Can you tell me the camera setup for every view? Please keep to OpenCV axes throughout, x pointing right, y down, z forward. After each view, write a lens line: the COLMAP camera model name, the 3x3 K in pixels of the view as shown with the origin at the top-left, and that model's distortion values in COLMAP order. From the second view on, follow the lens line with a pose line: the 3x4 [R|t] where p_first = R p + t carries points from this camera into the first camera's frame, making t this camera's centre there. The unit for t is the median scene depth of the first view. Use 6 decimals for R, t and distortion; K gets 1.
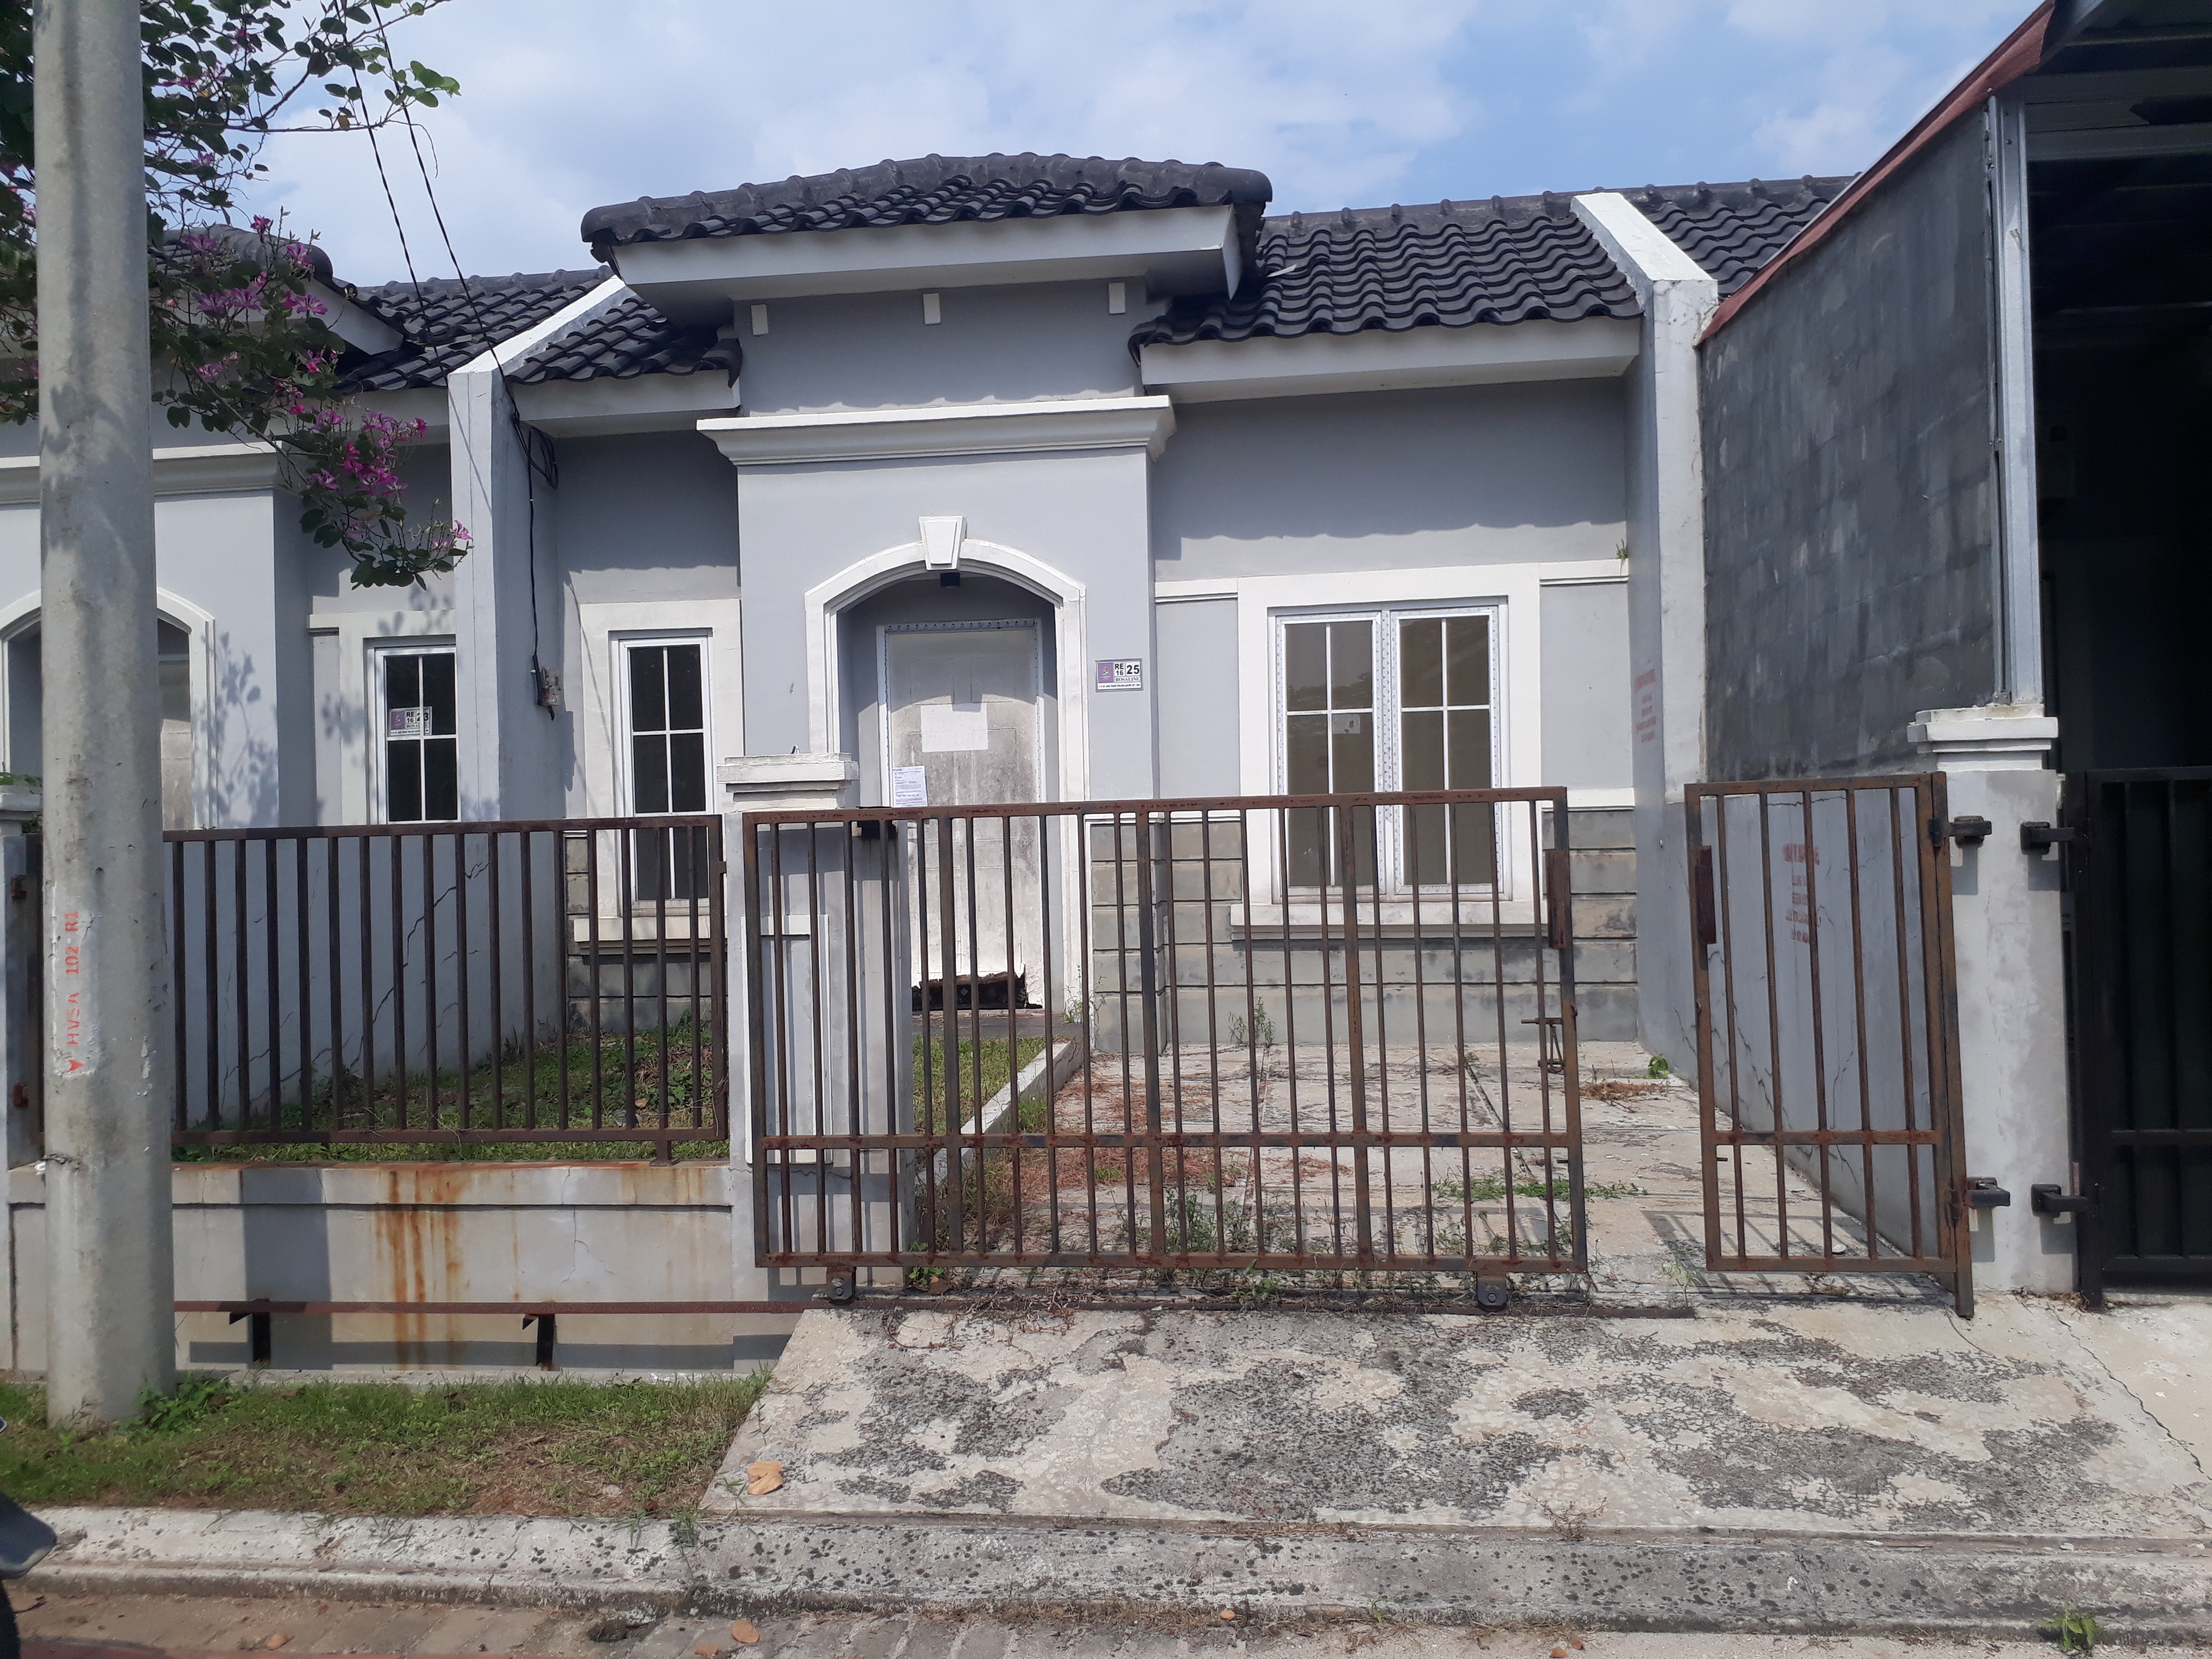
lens RADIAL K [[1740.0, 0, 1106.0], [0, 1740.0, 829.5], [0, 0, 1]] dist [0.003770, -0.001705]
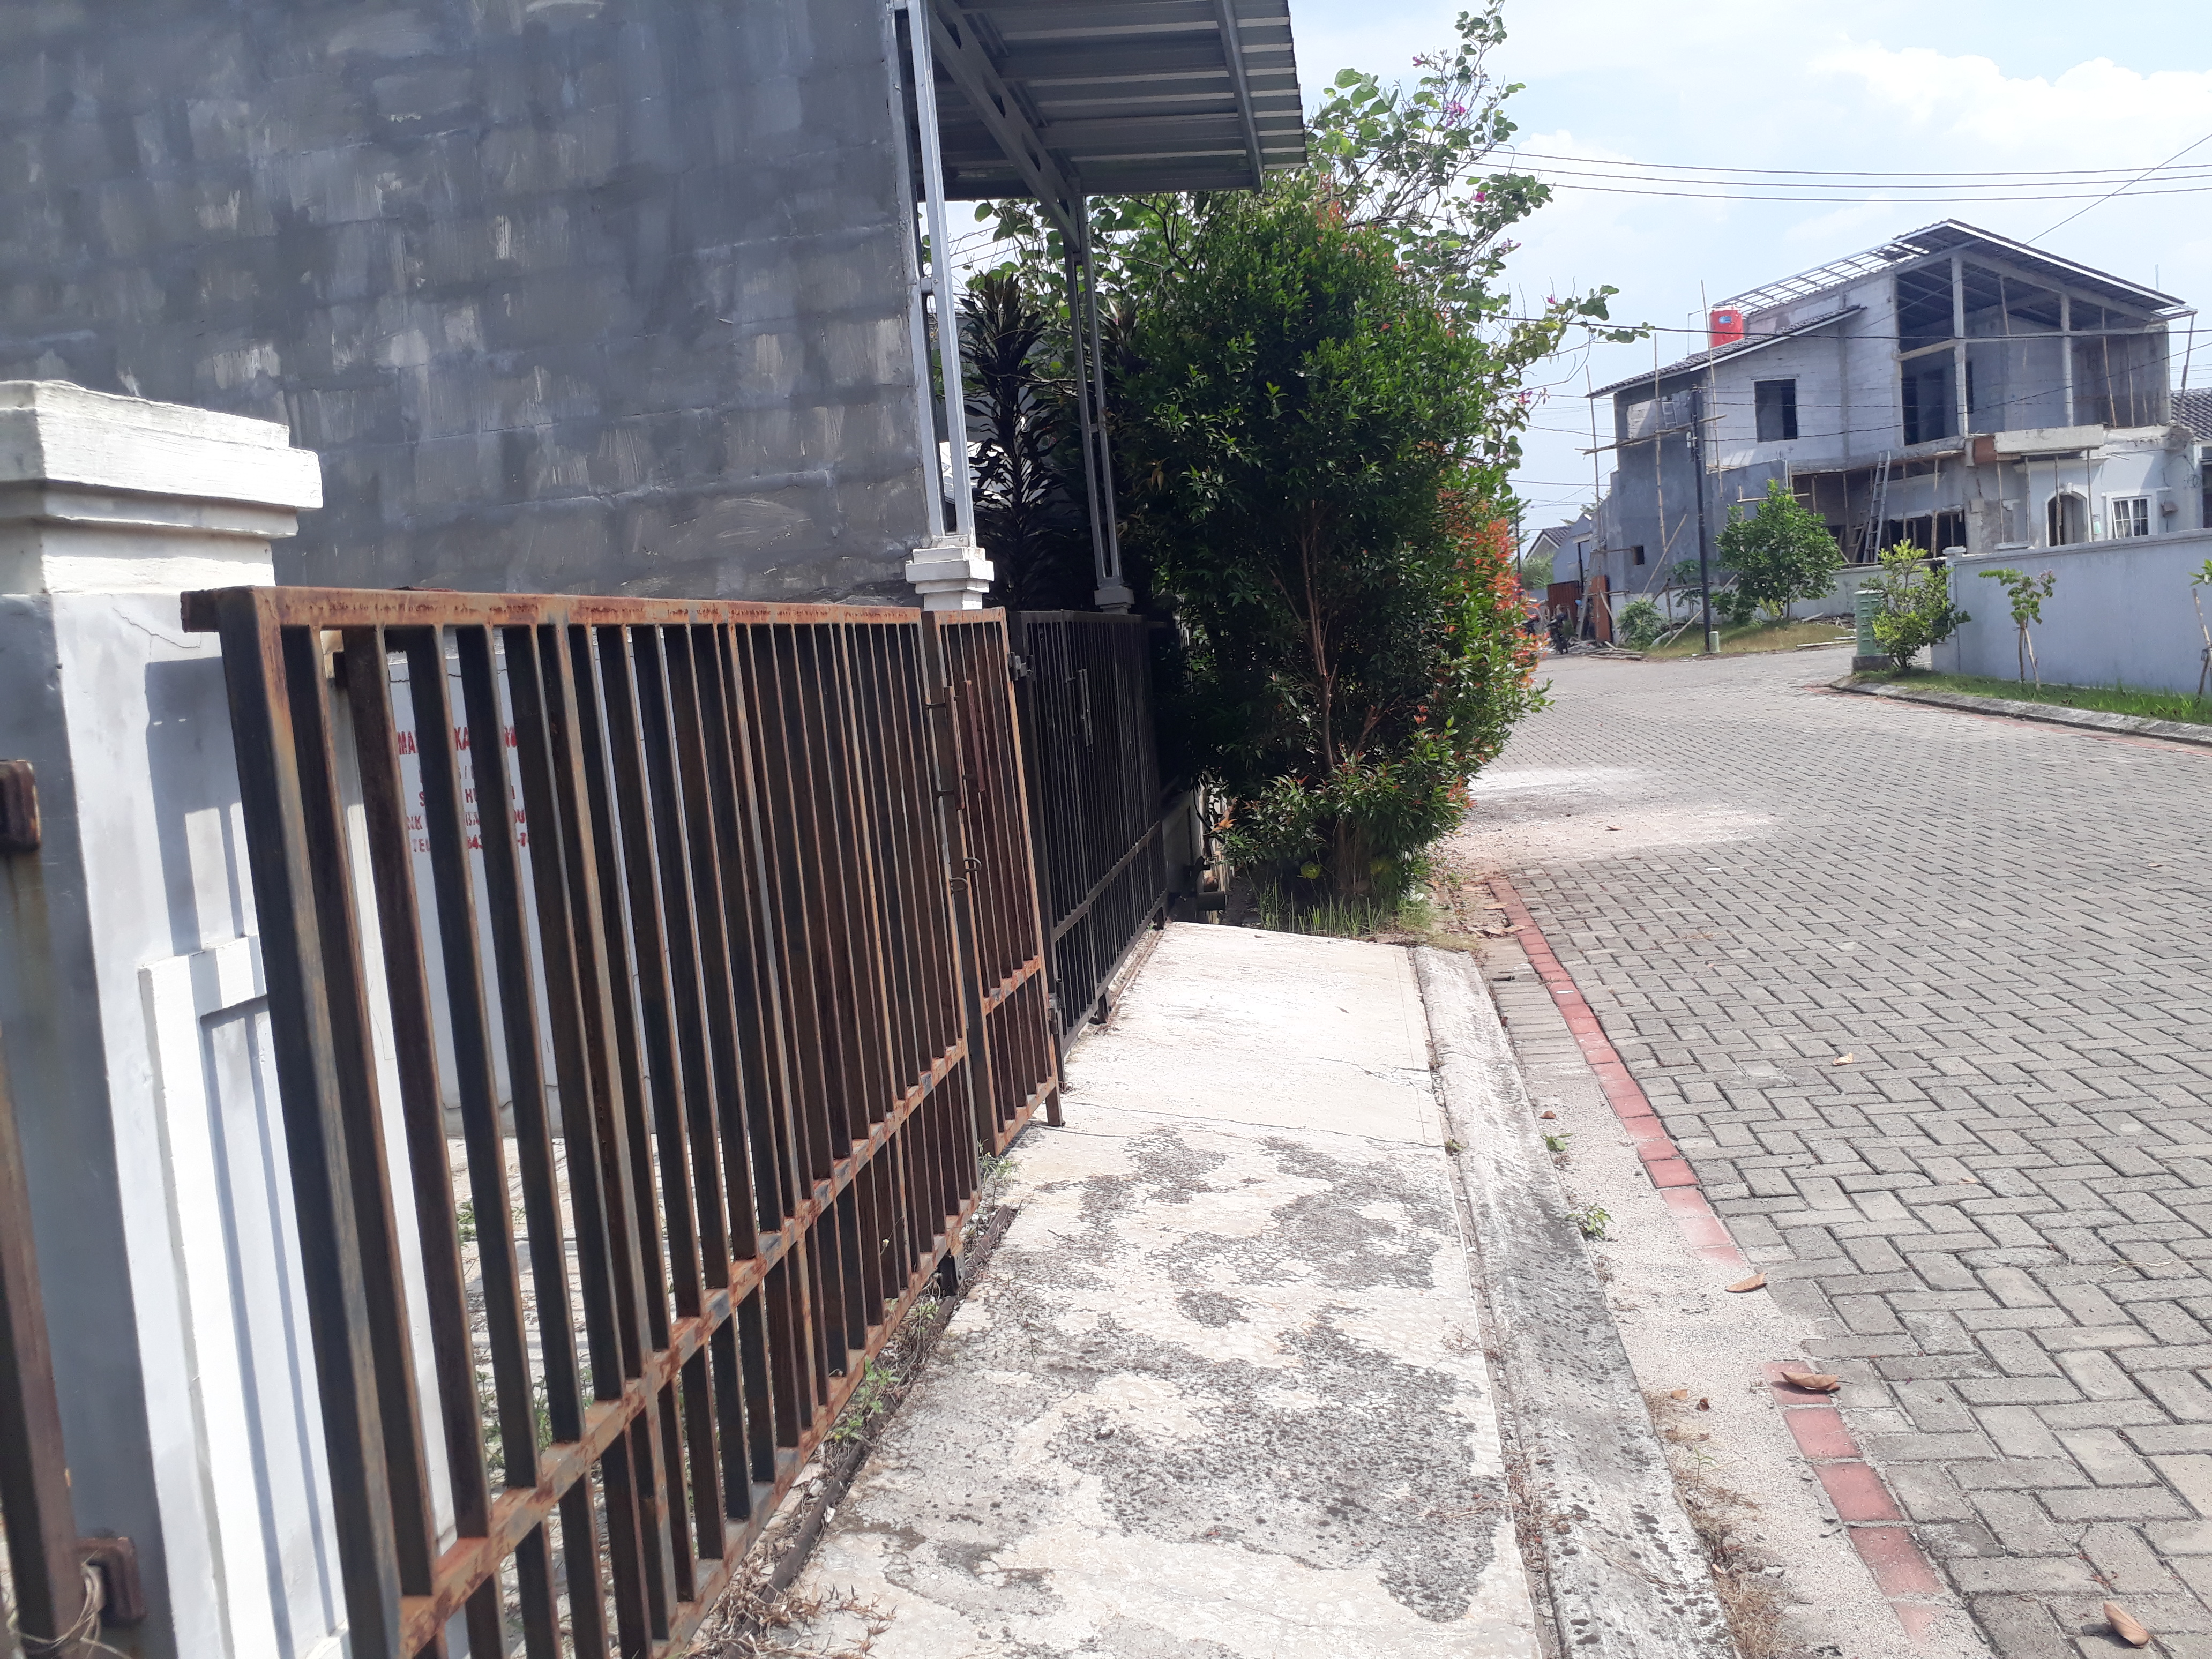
lens RADIAL K [[1753.0, 0, 1106.0], [0, 1753.0, 829.5], [0, 0, 1]] dist [0.063950, -0.001384]
pose [[0.017148, -0.091082, 0.995696, -0.499043], [0.062088, 0.994017, 0.089859, 0.005265], [-0.997923, 0.060280, 0.022701, 0.836099]]
